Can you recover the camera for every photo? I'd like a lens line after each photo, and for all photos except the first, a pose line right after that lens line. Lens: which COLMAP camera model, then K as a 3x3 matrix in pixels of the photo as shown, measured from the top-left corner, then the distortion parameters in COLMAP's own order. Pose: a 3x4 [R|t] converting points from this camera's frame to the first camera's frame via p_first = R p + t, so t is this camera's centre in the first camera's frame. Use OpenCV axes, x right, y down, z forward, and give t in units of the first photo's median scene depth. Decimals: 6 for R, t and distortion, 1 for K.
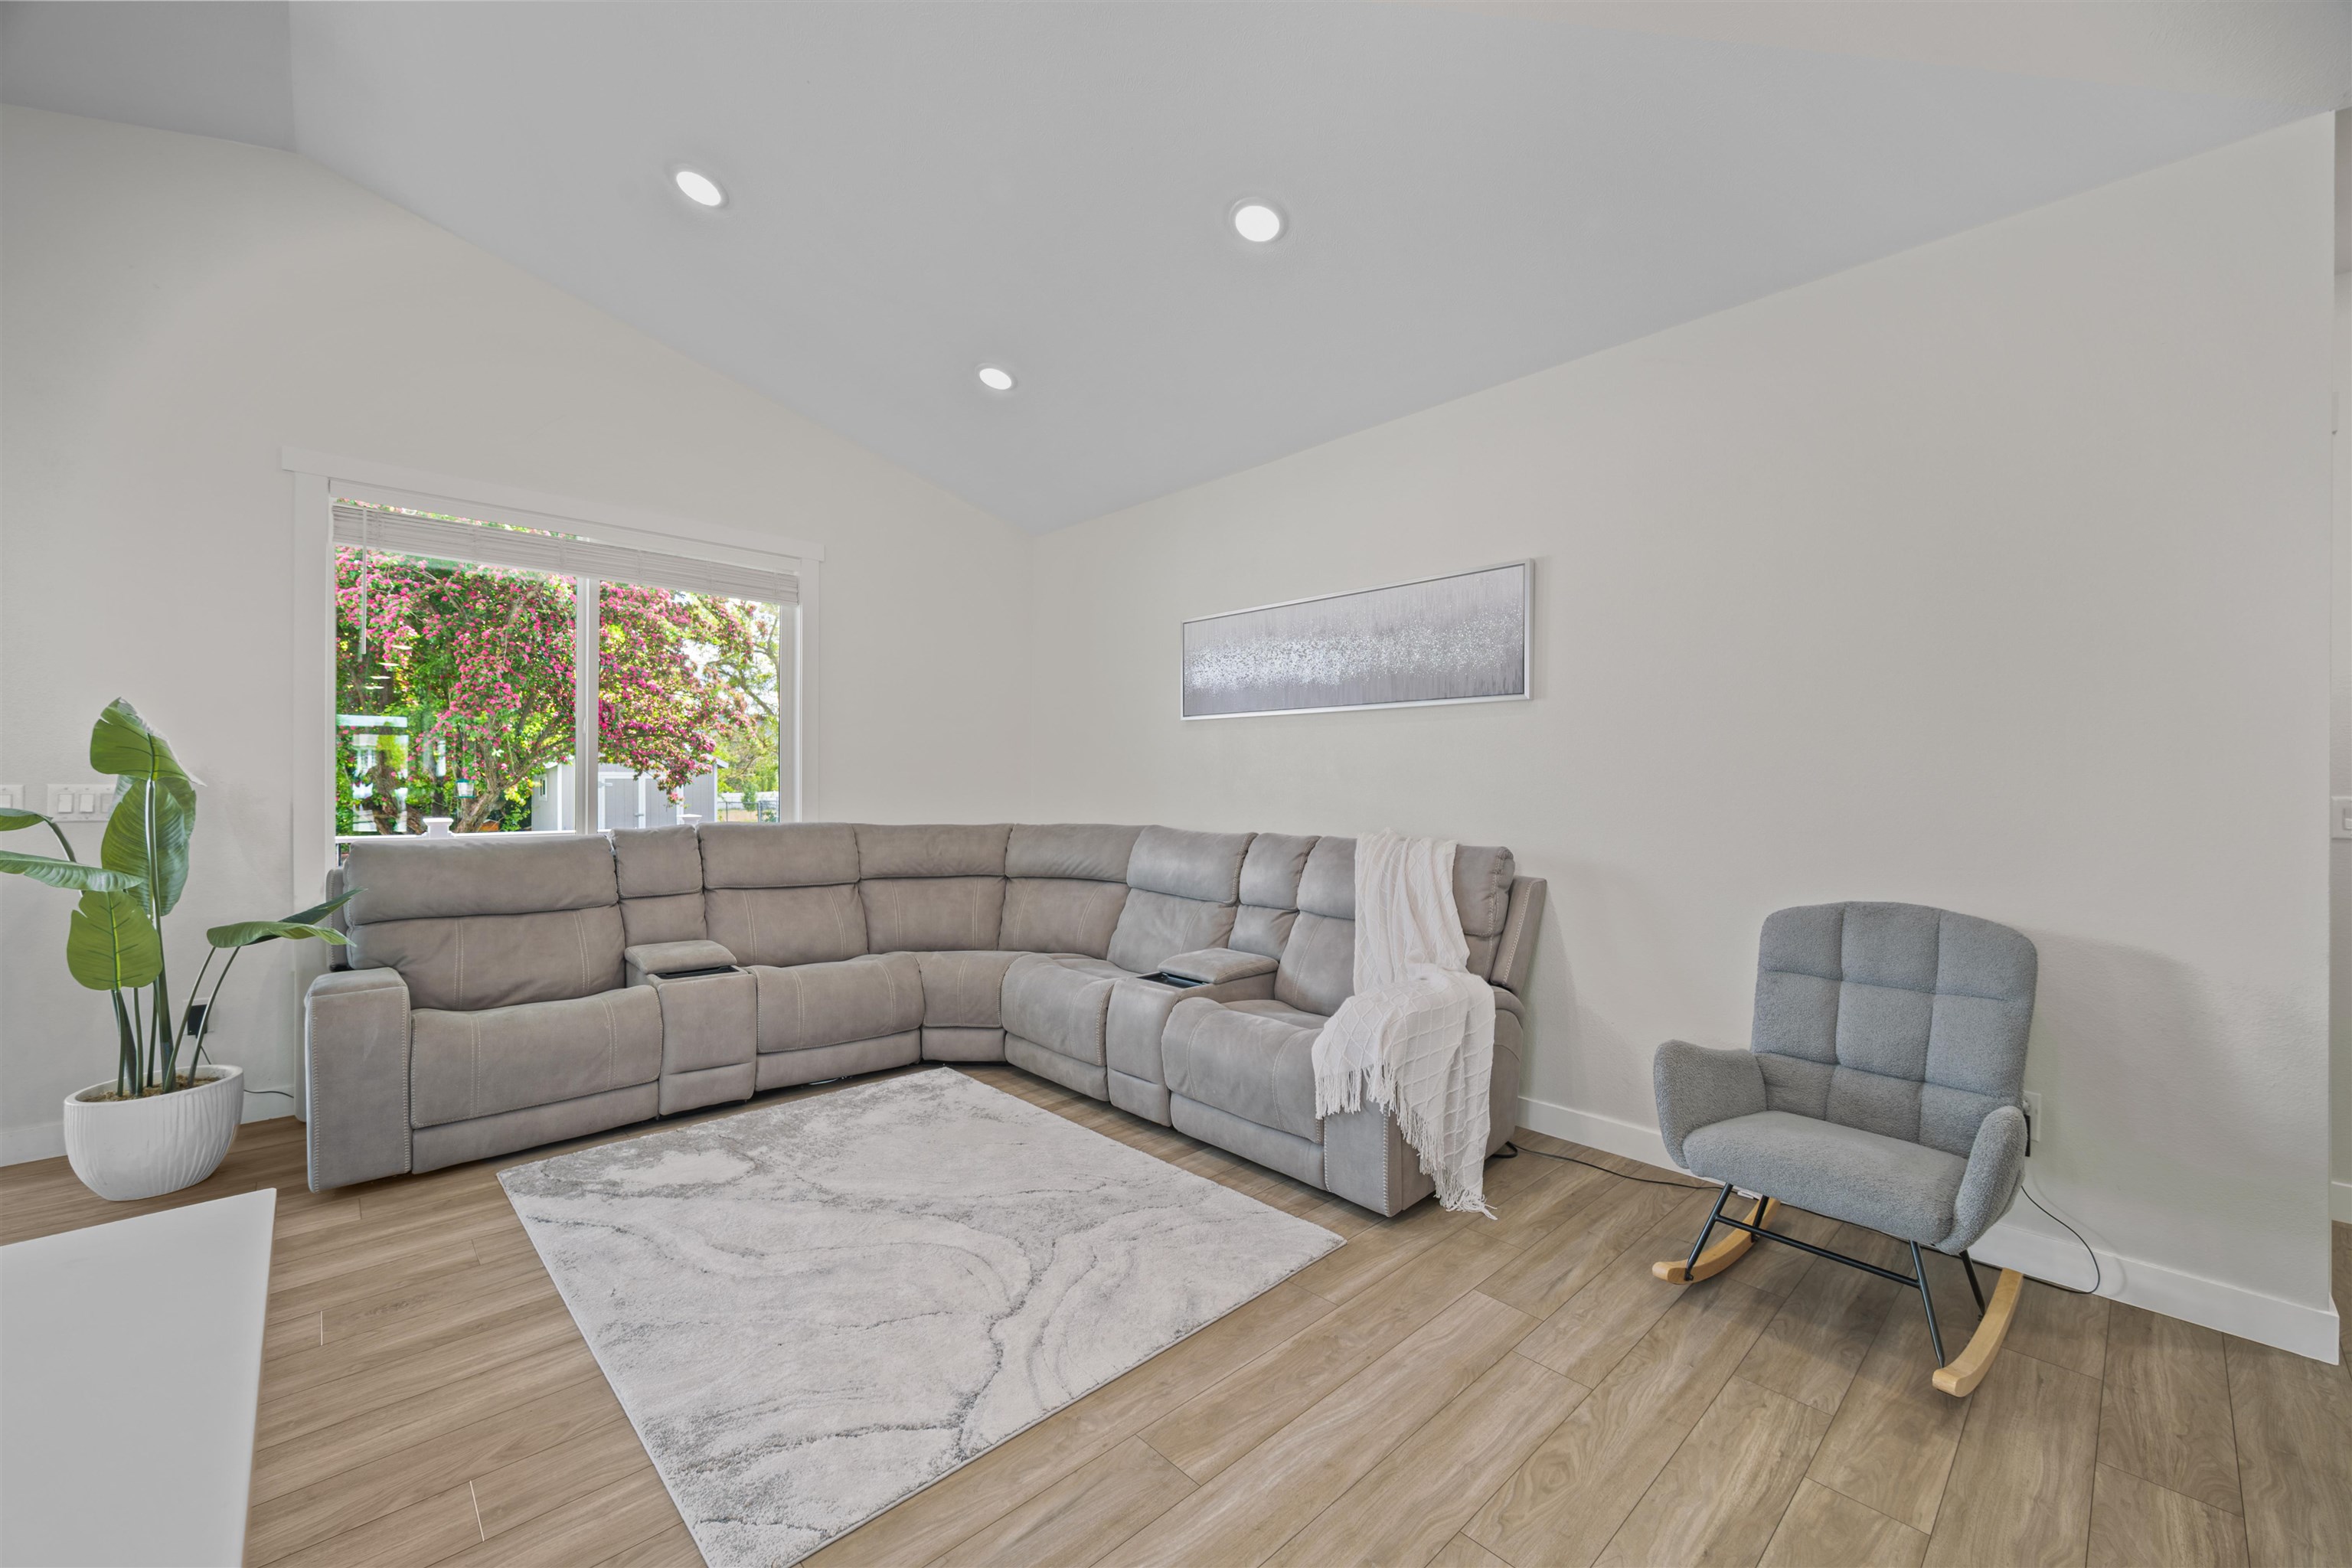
lens RADIAL K [[920.9, 0, 1177.3], [0, 920.9, 792.7], [0, 0, 1]] dist [-0.000396, 0.000000]
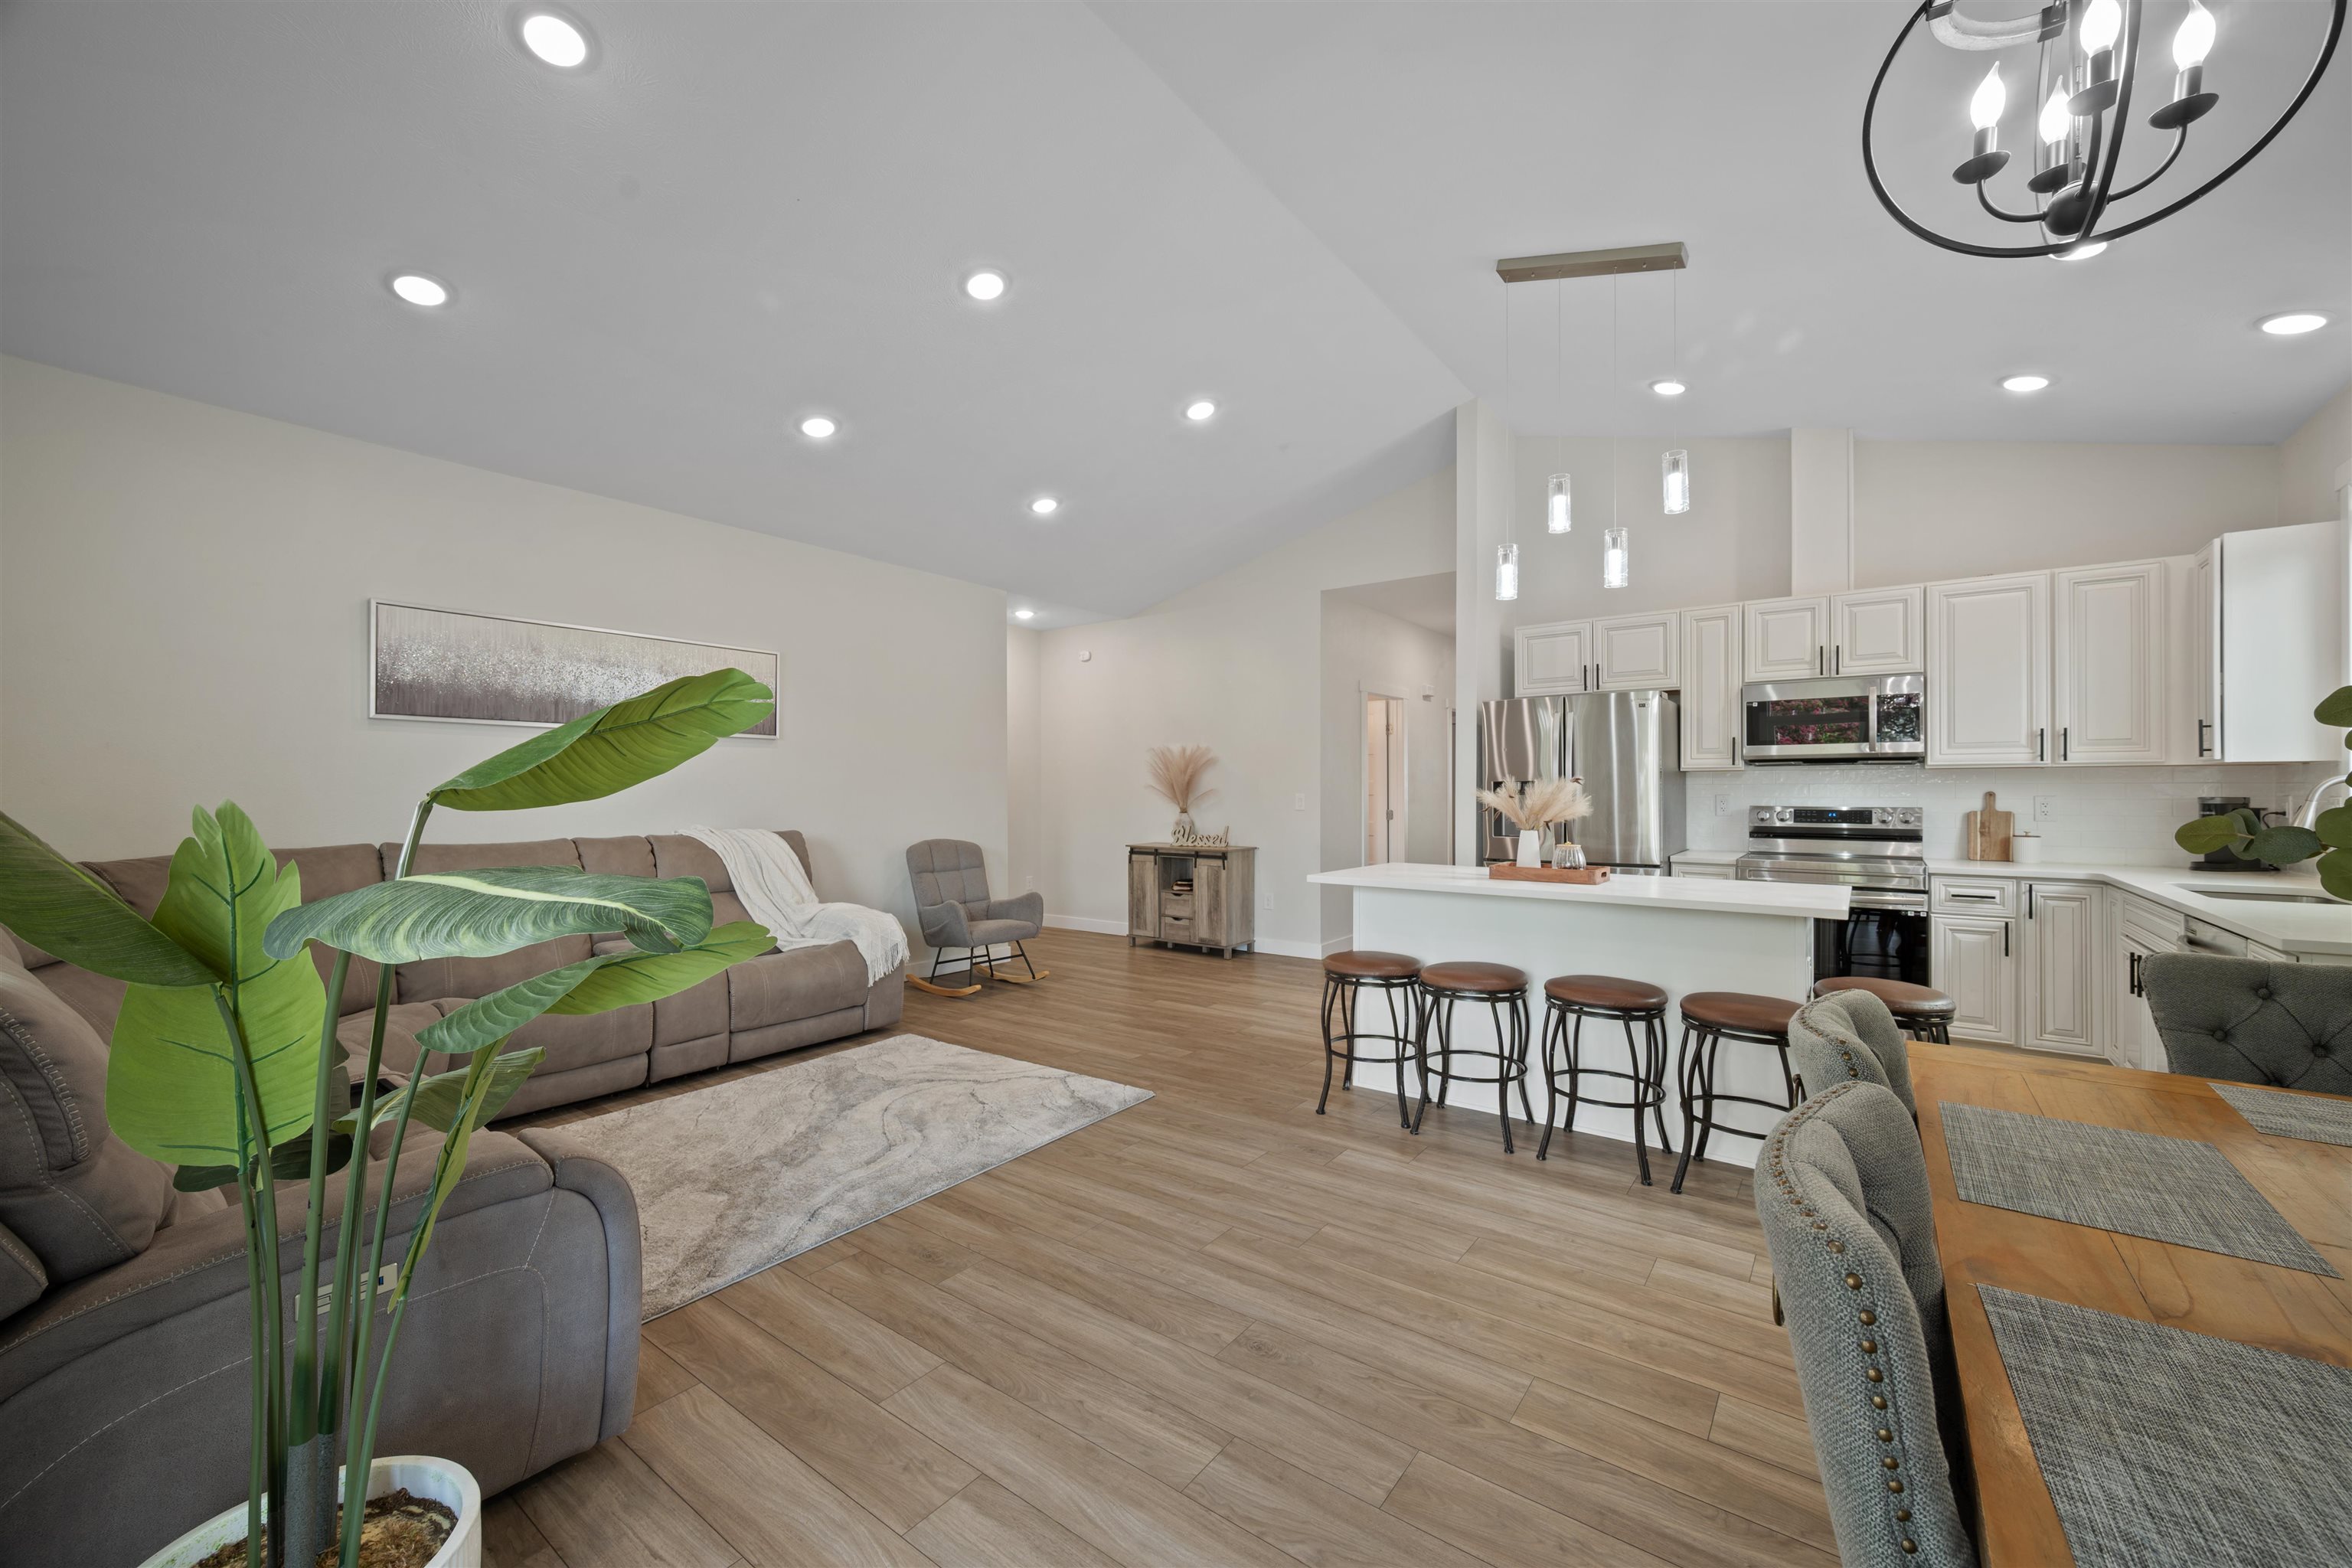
lens RADIAL K [[920.9, 0, 1177.3], [0, 920.9, 792.7], [0, 0, 1]] dist [-0.000396, 0.000000]
pose [[-0.176712, -0.008263, 0.984228, -1.532886], [0.010934, 0.999887, 0.010357, -0.017741], [-0.984202, 0.012591, -0.176601, 0.685574]]
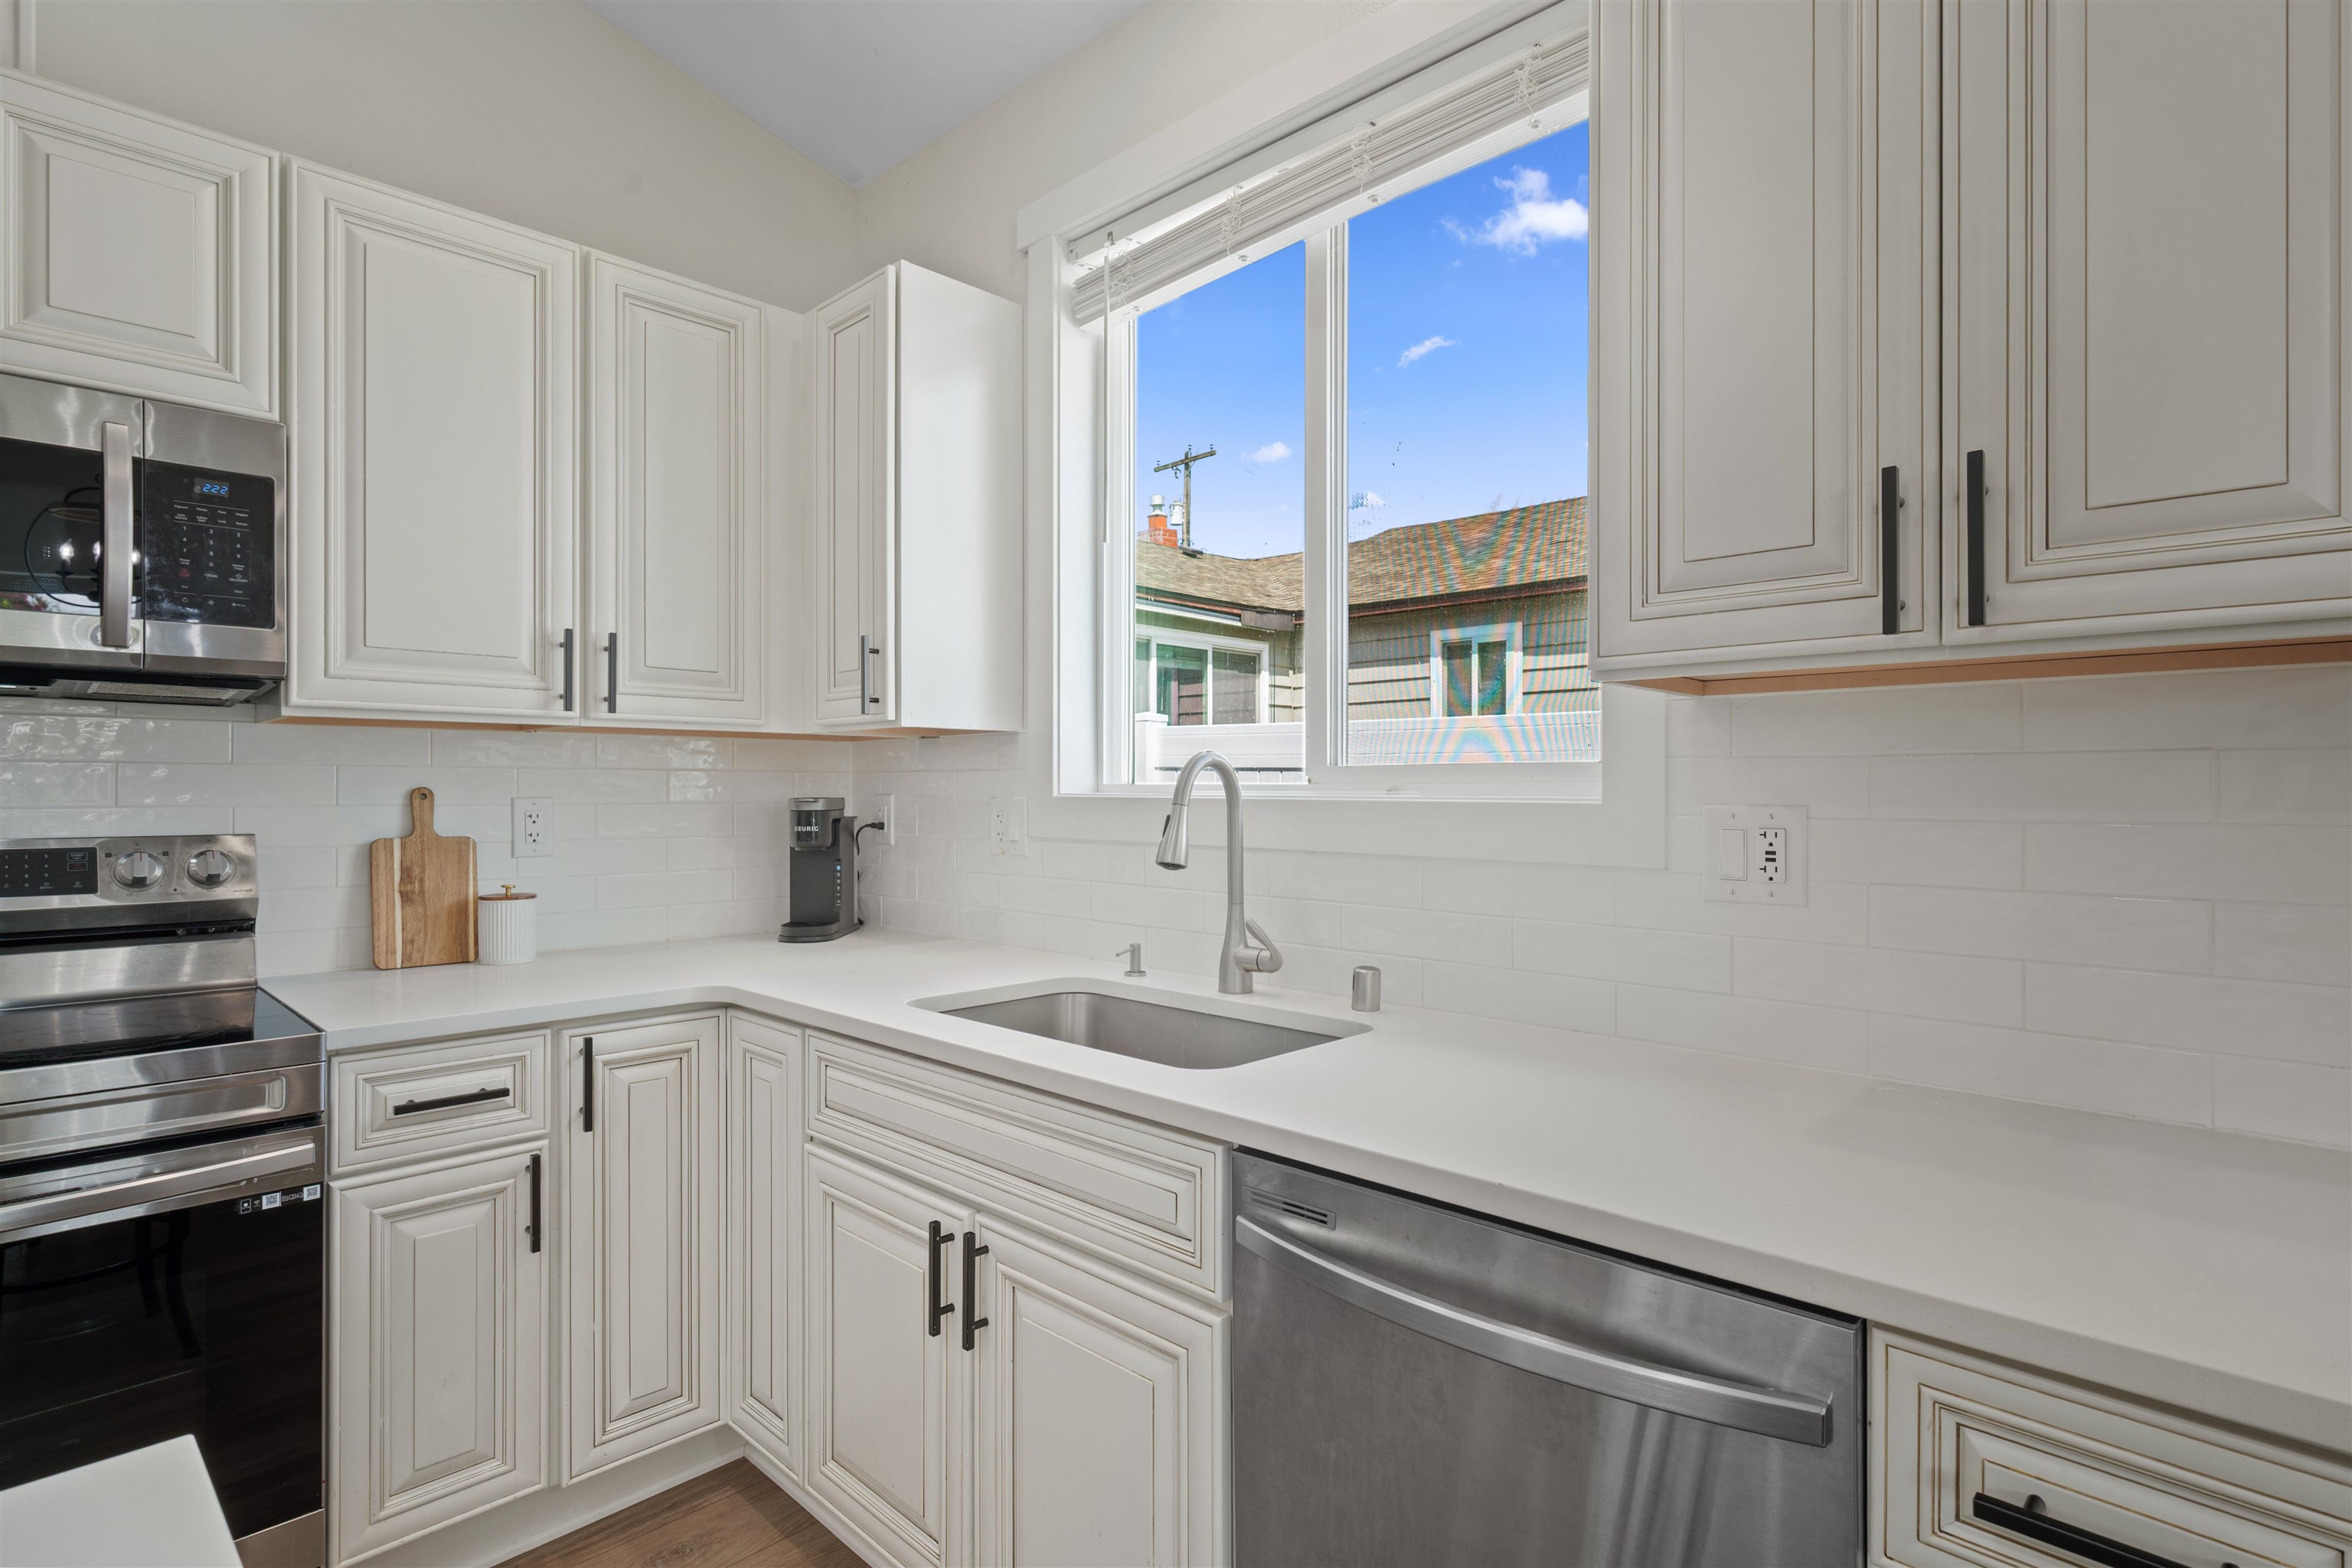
lens RADIAL K [[1186.1, 0, 1176.0], [0, 1186.1, 784.0], [0, 0, 1]] dist [0.004082, 0.000794]
pose [[-0.998806, -0.006102, -0.048478, -0.680372], [-0.006444, 0.999955, 0.006898, 0.001277], [0.048434, 0.007203, -0.998800, -0.158562]]
